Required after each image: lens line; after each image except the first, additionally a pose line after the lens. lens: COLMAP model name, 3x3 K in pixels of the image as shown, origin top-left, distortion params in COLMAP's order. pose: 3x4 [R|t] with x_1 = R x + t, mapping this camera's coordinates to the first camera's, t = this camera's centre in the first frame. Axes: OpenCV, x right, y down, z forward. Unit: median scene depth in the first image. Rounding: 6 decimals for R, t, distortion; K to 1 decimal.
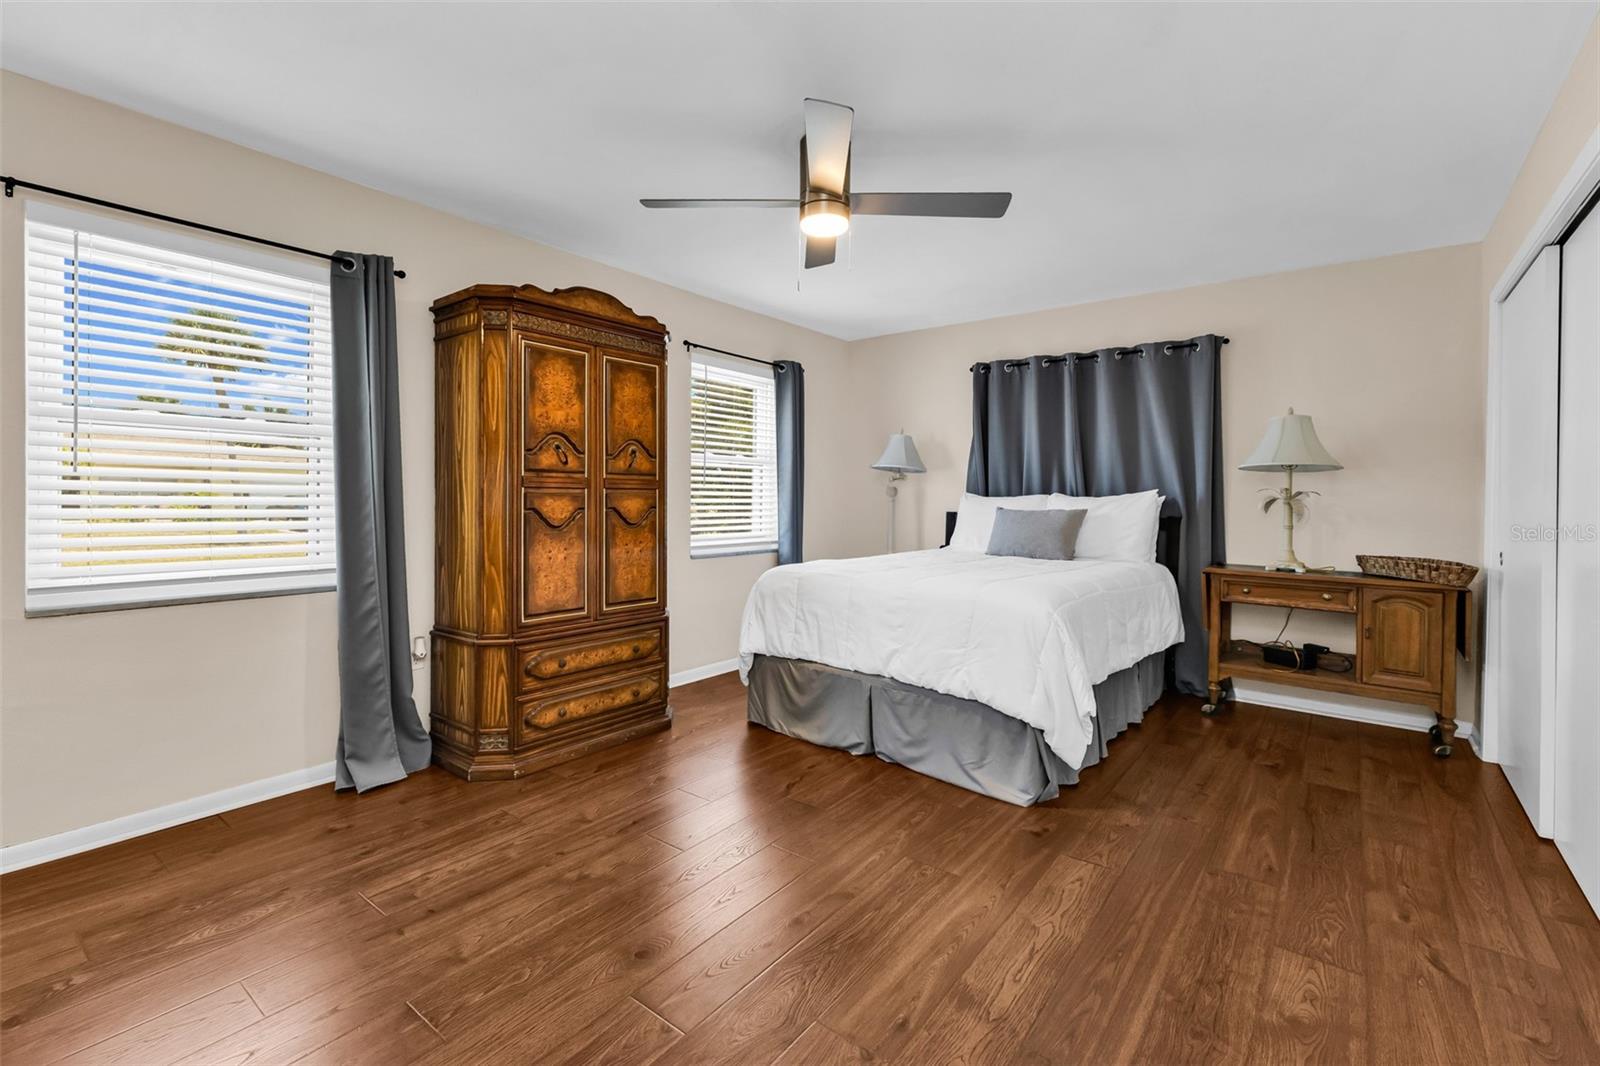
lens RADIAL K [[692.0, 0, 798.0], [0, 692.0, 504.6], [0, 0, 1]] dist [0.009394, -0.000041]
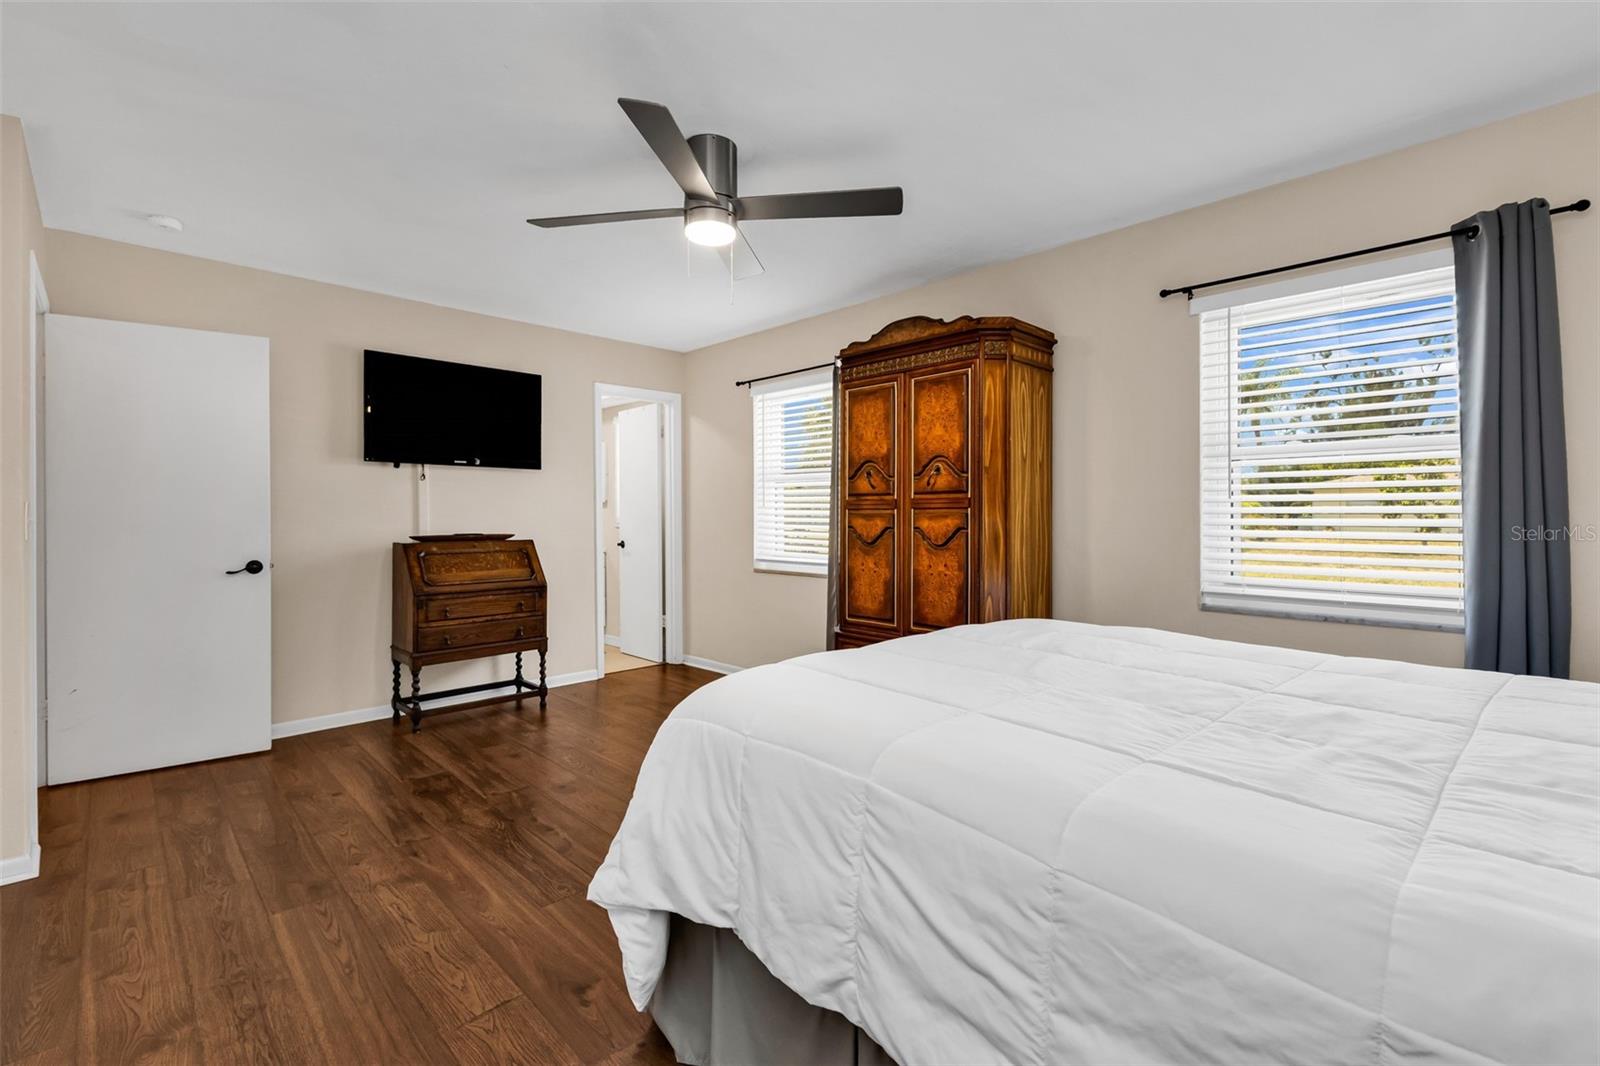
lens RADIAL K [[696.0, 0, 800.5], [0, 696.0, 518.7], [0, 0, 1]] dist [0.013637, -0.006383]
pose [[-0.121635, -0.003186, -0.992570, 0.816794], [-0.011596, 0.999931, -0.001789, -0.005294], [0.992507, 0.011292, -0.121664, 1.038790]]
